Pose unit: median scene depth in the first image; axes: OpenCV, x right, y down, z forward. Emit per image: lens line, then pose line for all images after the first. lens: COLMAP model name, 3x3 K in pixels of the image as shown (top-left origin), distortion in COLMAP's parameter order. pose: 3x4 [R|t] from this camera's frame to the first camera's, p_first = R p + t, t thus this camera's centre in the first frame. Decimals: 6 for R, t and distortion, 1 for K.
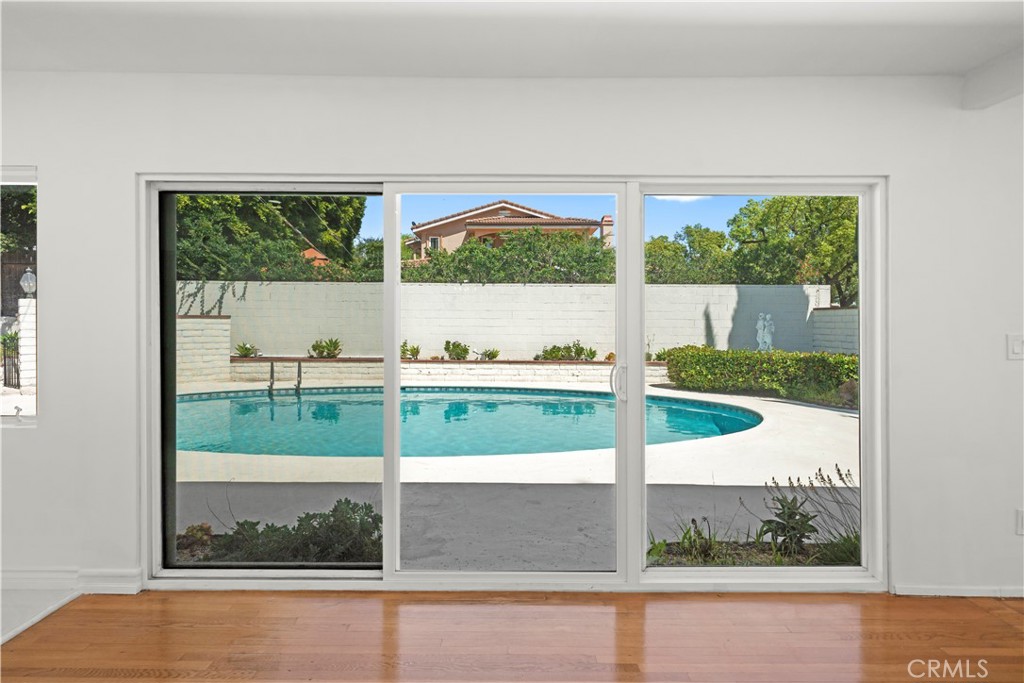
lens RADIAL K [[535.0, 0, 514.4], [0, 535.0, 327.4], [0, 0, 1]] dist [0.001318, 0.001001]
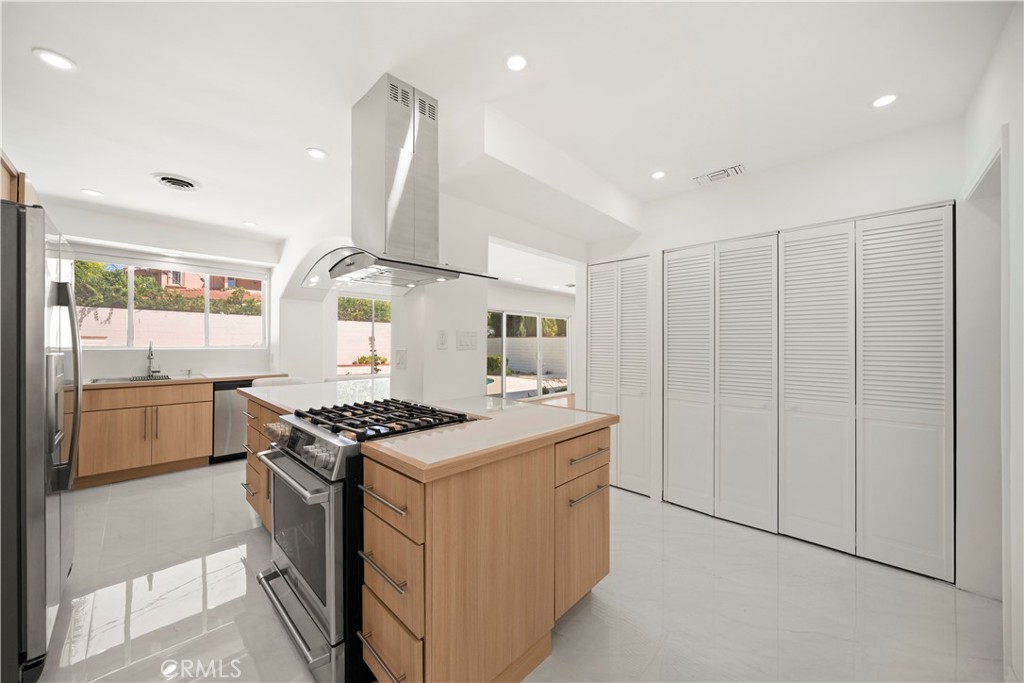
lens RADIAL K [[379.0, 0, 510.6], [0, 379.0, 344.8], [0, 0, 1]] dist [-0.002308, -0.000374]
pose [[0.685163, -0.000708, 0.728389, -0.571633], [0.002519, 0.999996, -0.001398, -0.000759], [-0.728385, 0.002793, 0.685162, -0.260953]]
